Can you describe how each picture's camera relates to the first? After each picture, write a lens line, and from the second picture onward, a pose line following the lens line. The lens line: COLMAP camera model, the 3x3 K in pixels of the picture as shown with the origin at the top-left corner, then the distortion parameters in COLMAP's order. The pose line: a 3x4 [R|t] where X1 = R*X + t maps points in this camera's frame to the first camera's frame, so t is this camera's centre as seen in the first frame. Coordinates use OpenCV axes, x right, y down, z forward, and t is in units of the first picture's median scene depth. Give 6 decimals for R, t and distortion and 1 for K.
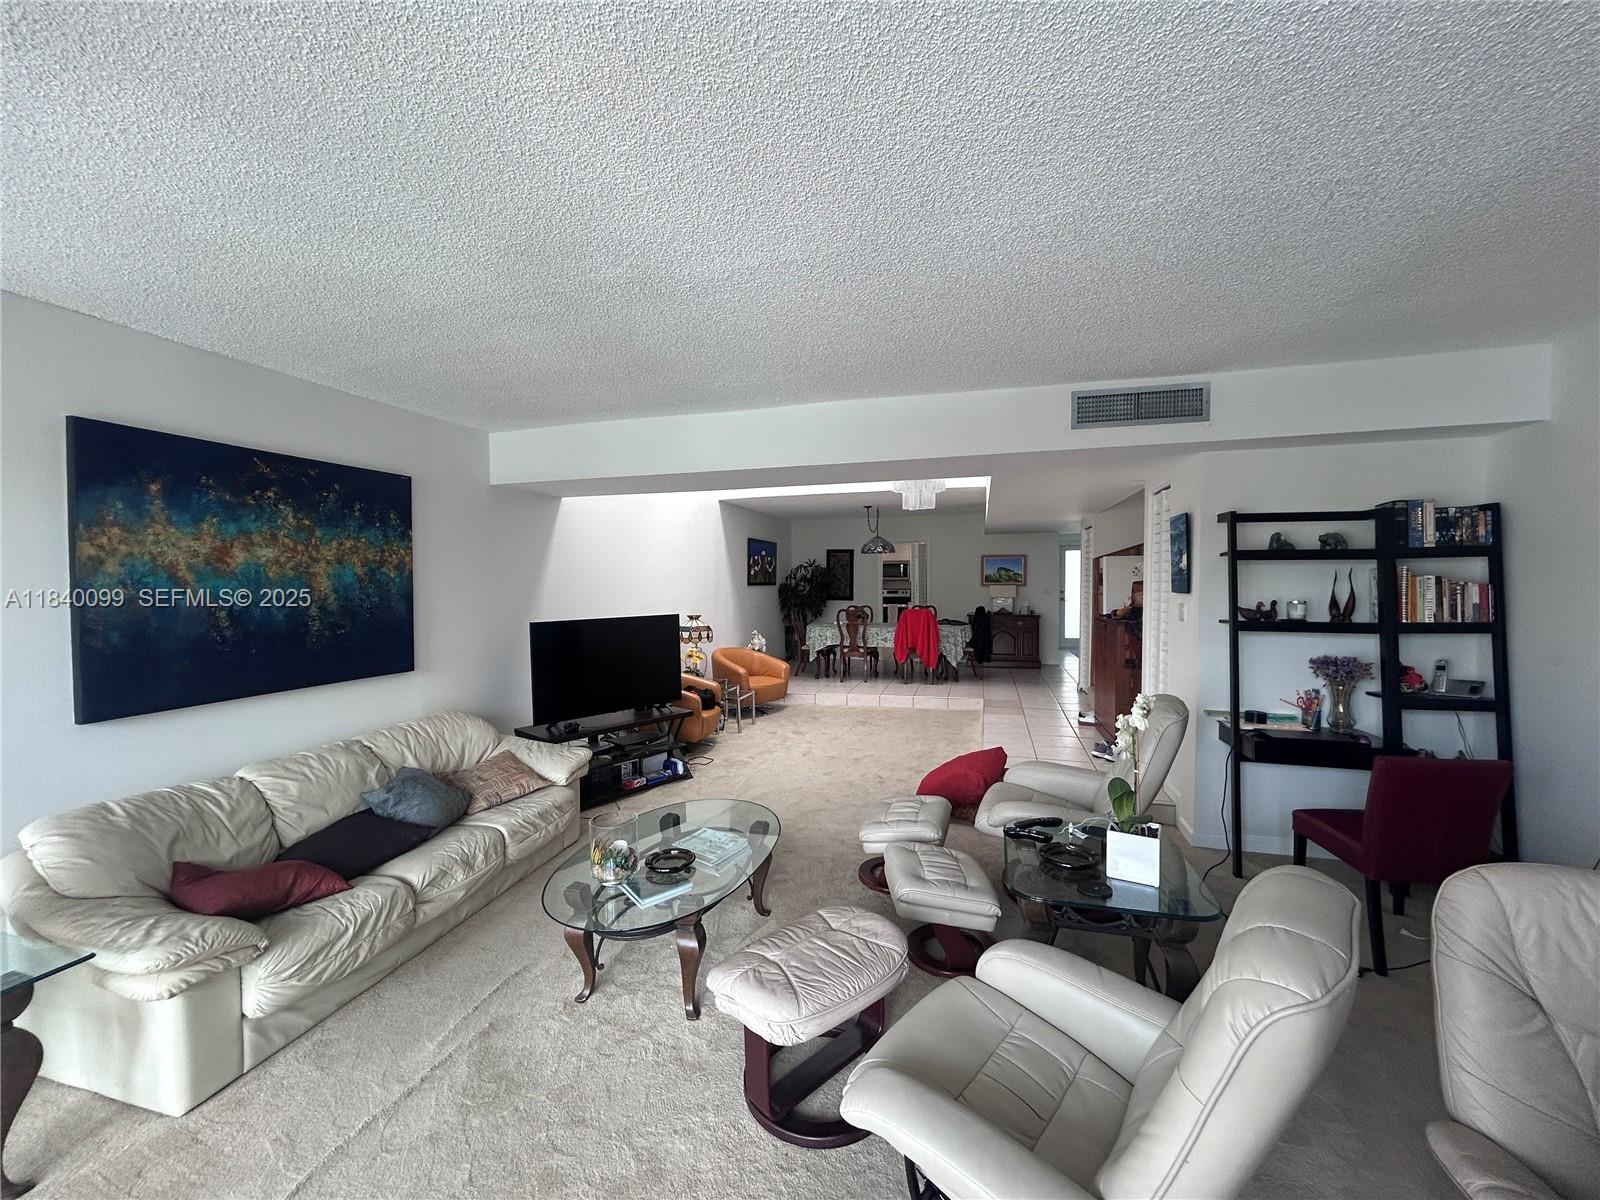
lens RADIAL K [[647.7, 0, 792.9], [0, 647.7, 595.5], [0, 0, 1]] dist [0.000601, -0.000515]
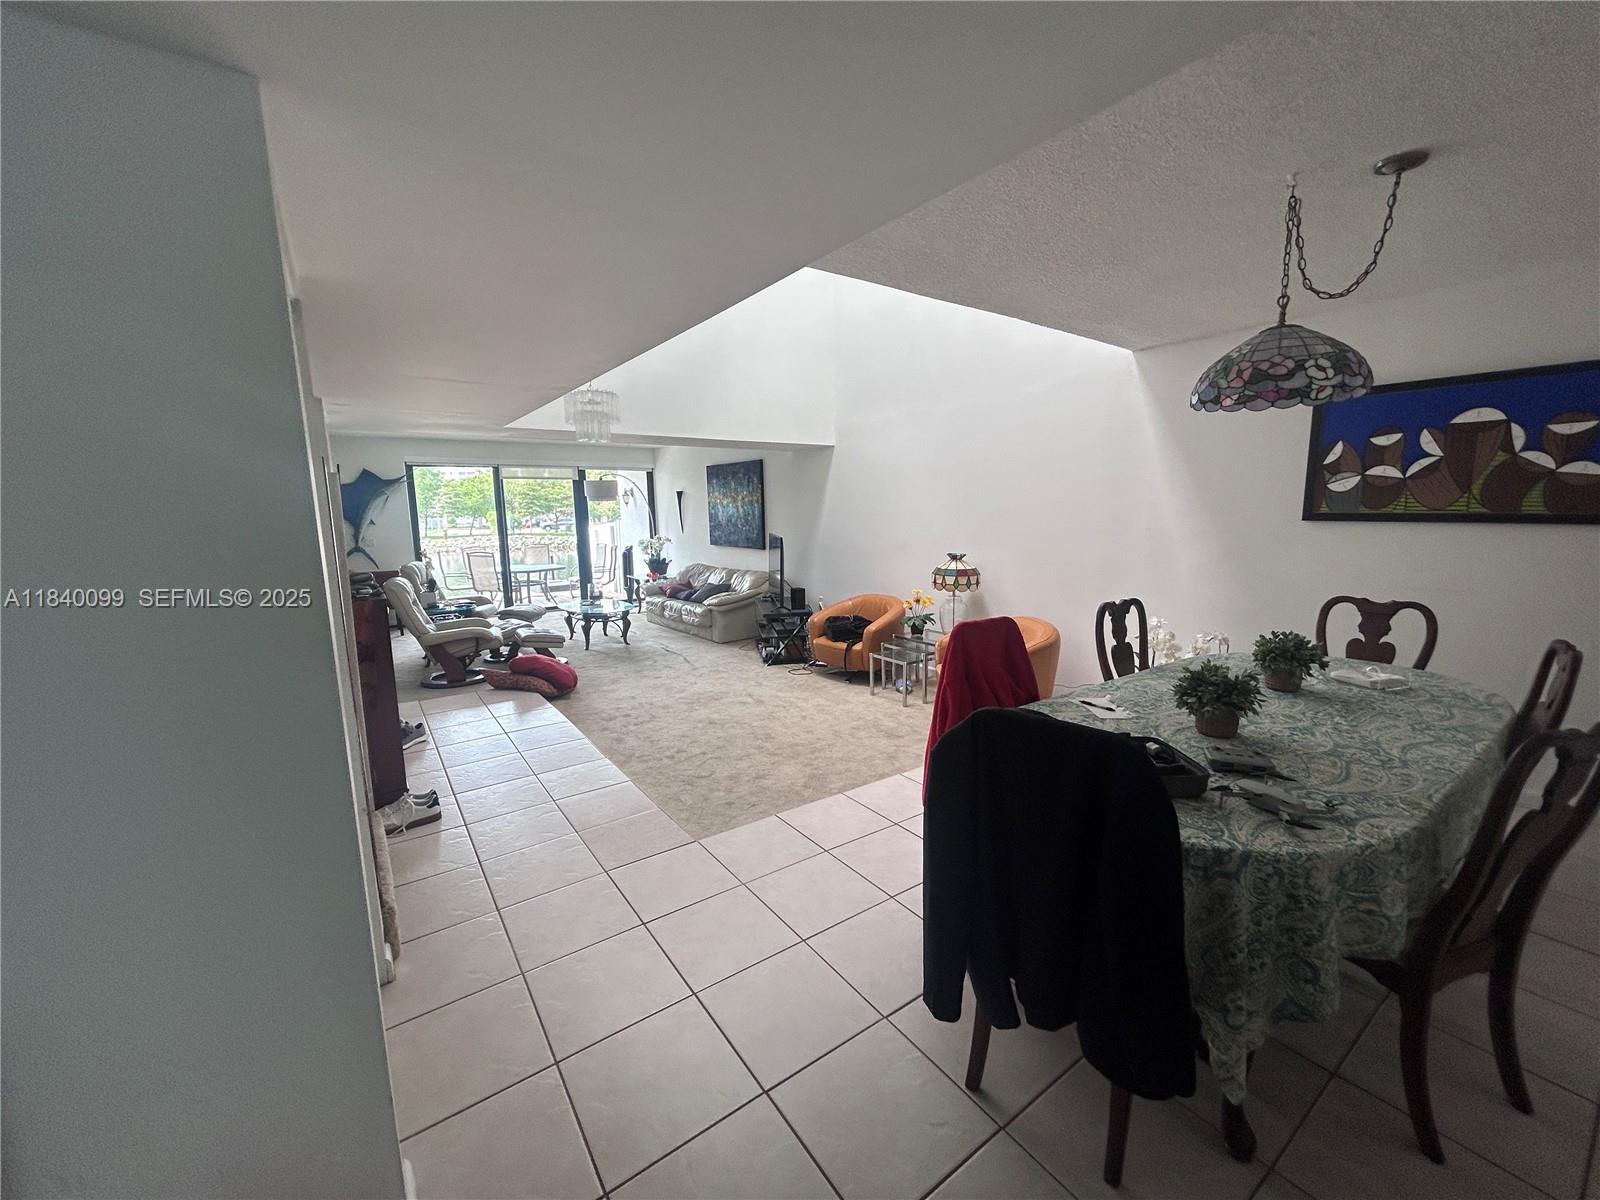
lens RADIAL K [[647.7, 0, 807.0], [0, 647.7, 597.6], [0, 0, 1]] dist [0.000601, -0.000515]
pose [[-0.620817, 0.129242, -0.773229, 1.283225], [0.001383, 0.986496, 0.163779, -0.101227], [0.783954, 0.100607, -0.612612, 3.071386]]
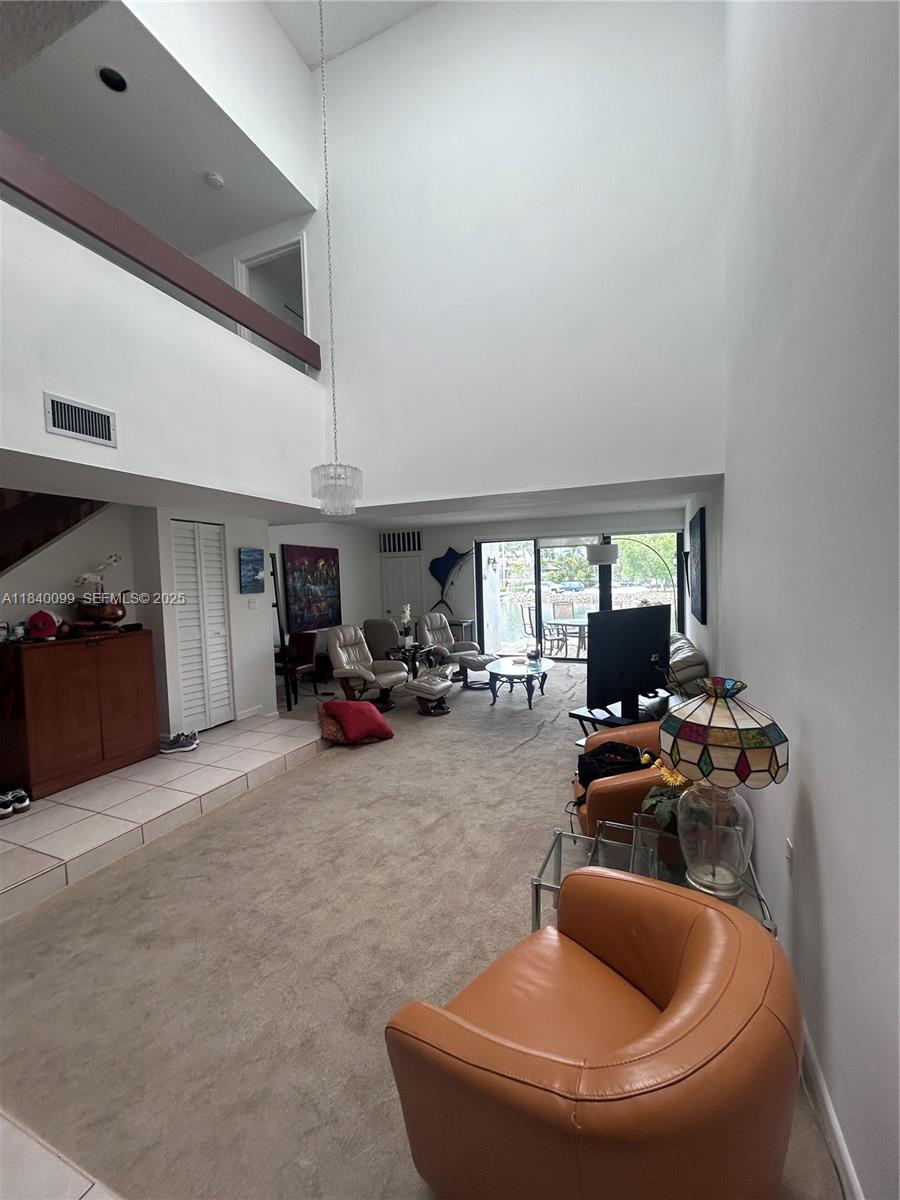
lens RADIAL K [[485.8, 0, 447.8], [0, 485.8, 596.3], [0, 0, 1]] dist [0.000601, -0.000515]
pose [[-0.991542, 0.030370, 0.126182, -0.125203], [0.038342, 0.997387, 0.061236, -0.072466], [-0.123993, 0.065556, -0.990115, 2.874559]]
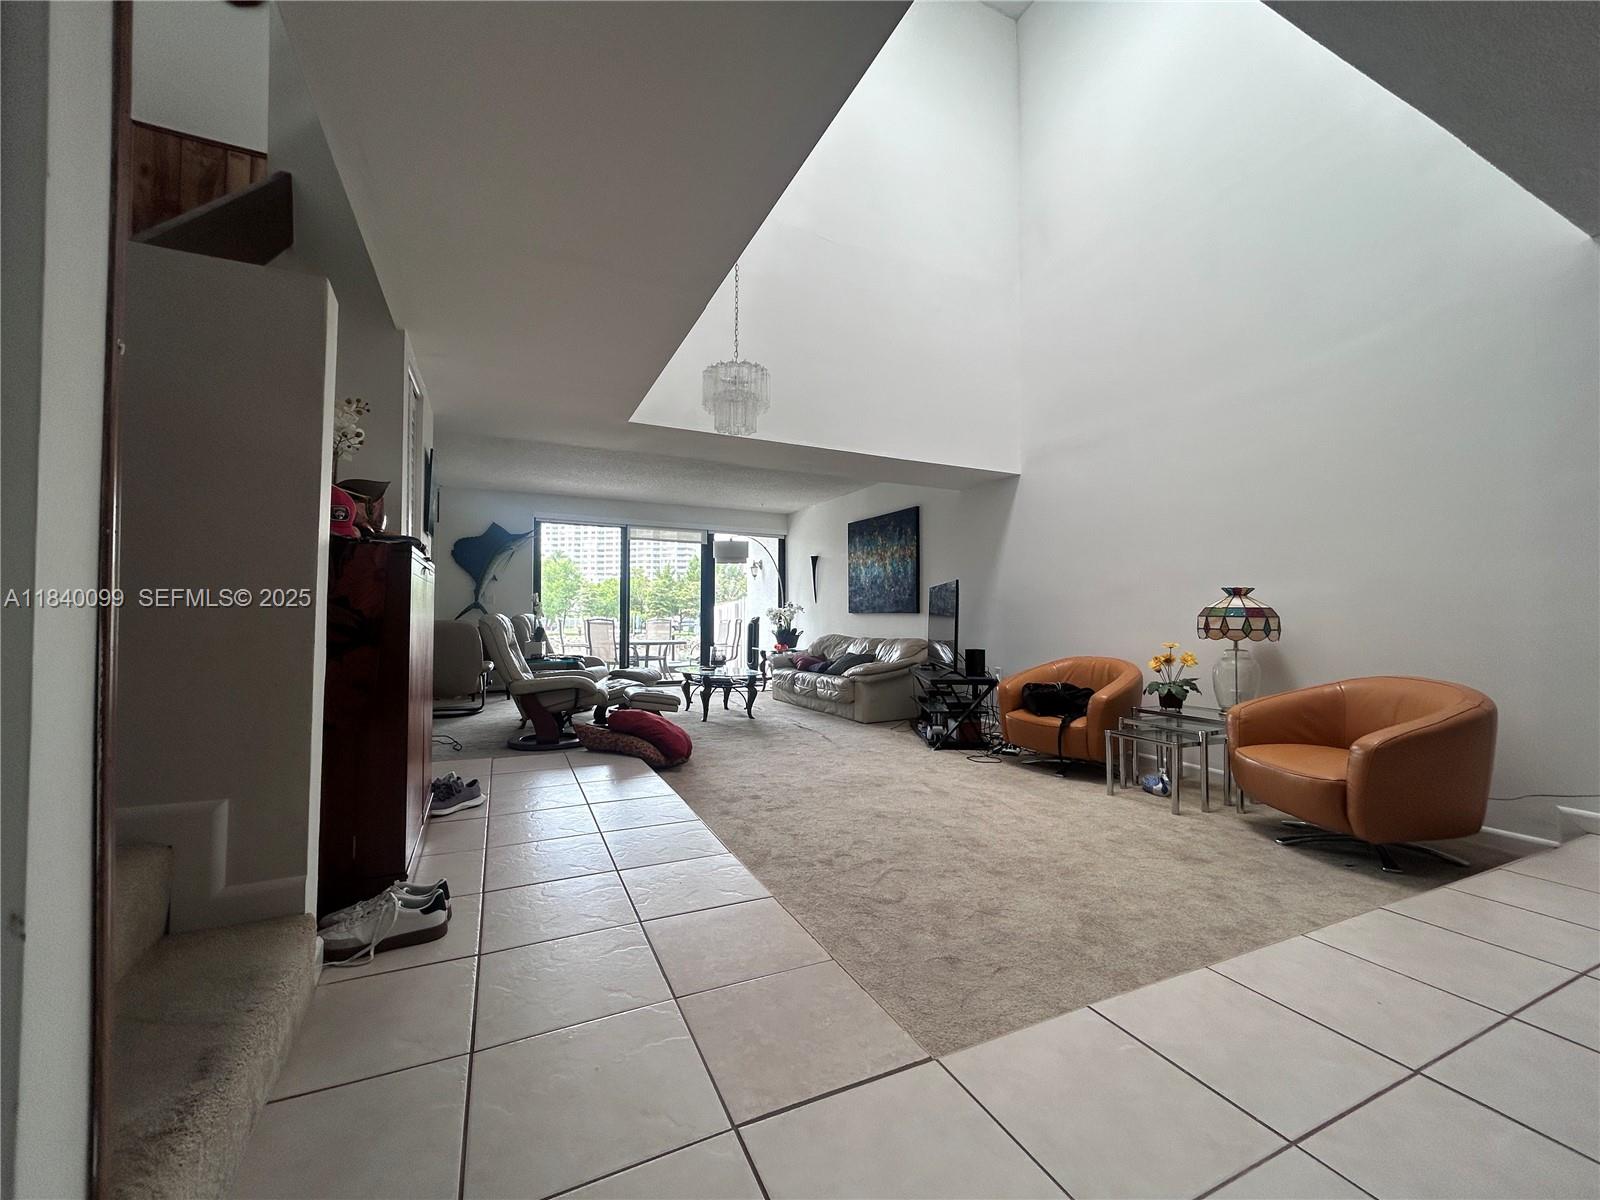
lens RADIAL K [[647.7, 0, 805.6], [0, 647.7, 599.3], [0, 0, 1]] dist [0.000601, -0.000515]
pose [[-0.748569, -0.013725, -0.662915, 1.041324], [-0.015935, 0.999869, -0.002708, 0.109677], [0.662866, 0.008537, -0.748689, 2.661400]]
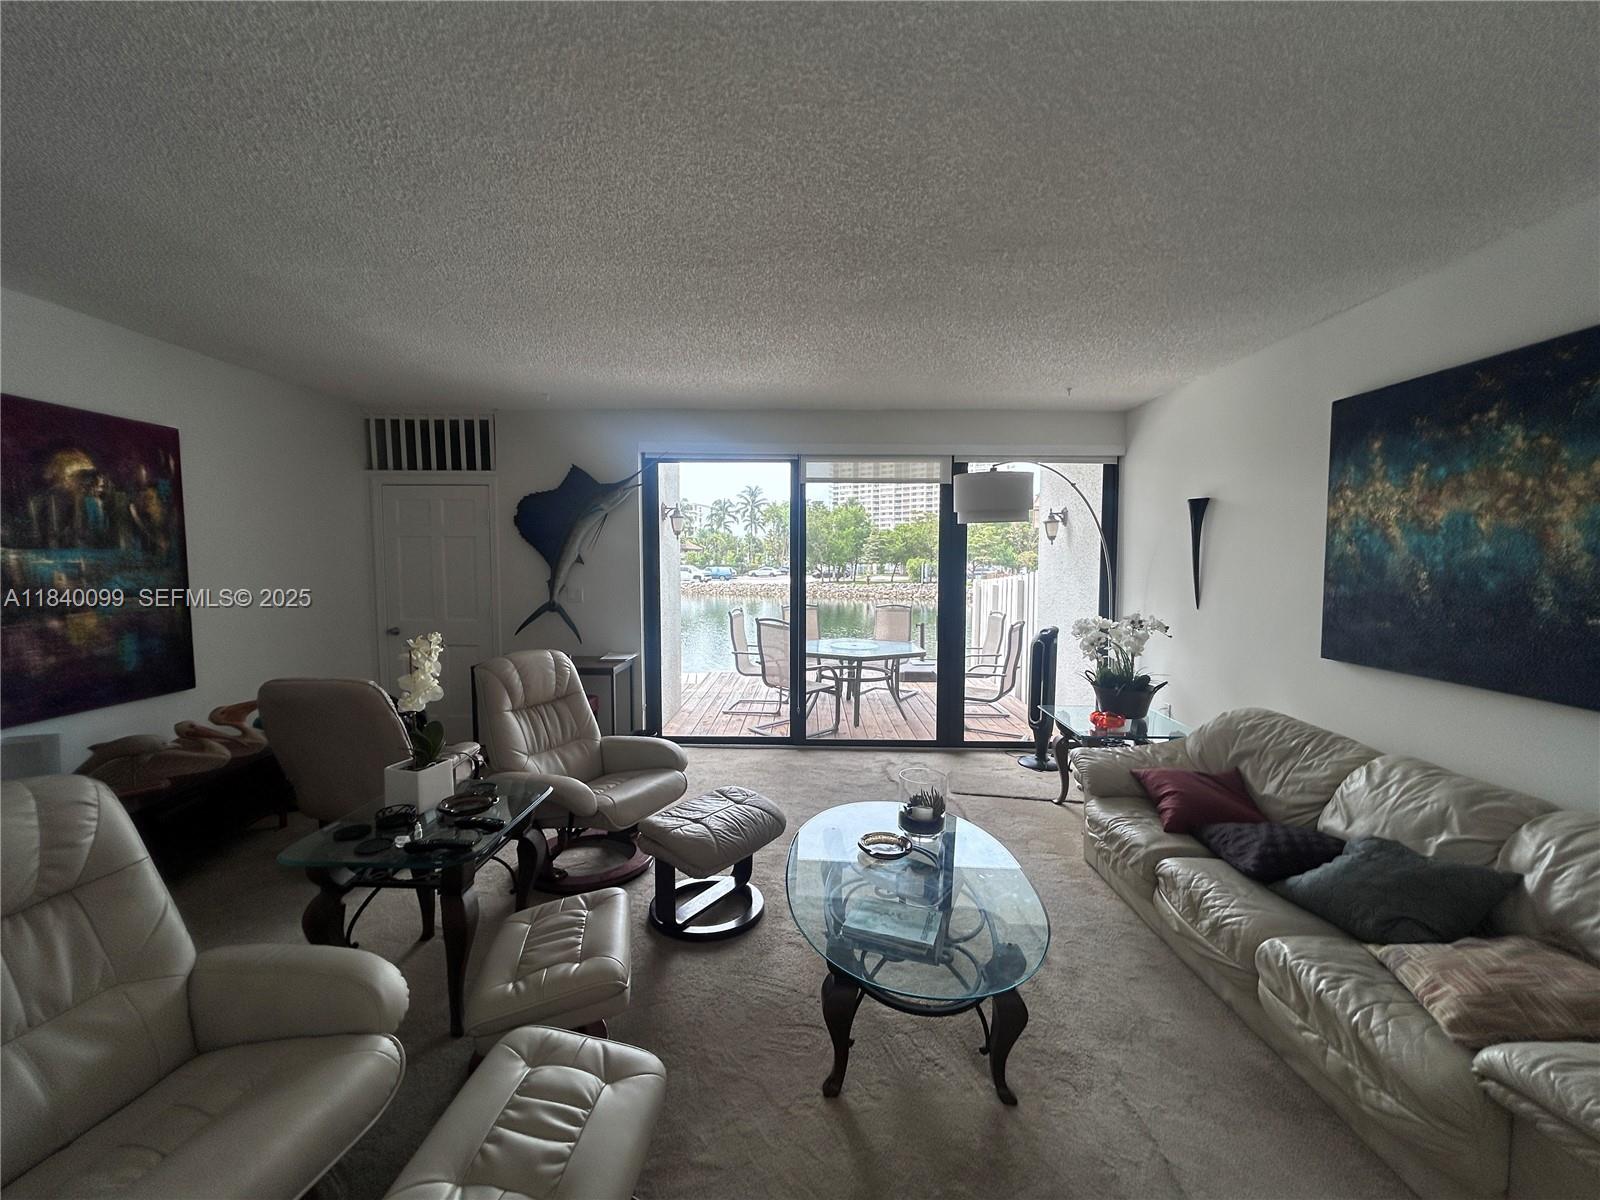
lens RADIAL K [[647.7, 0, 800.2], [0, 647.7, 598.5], [0, 0, 1]] dist [0.000601, -0.000515]
pose [[-0.965370, 0.020193, -0.260102, 0.127104], [-0.003038, 0.996062, 0.088605, -0.013246], [0.260867, 0.086326, -0.961507, 1.490992]]
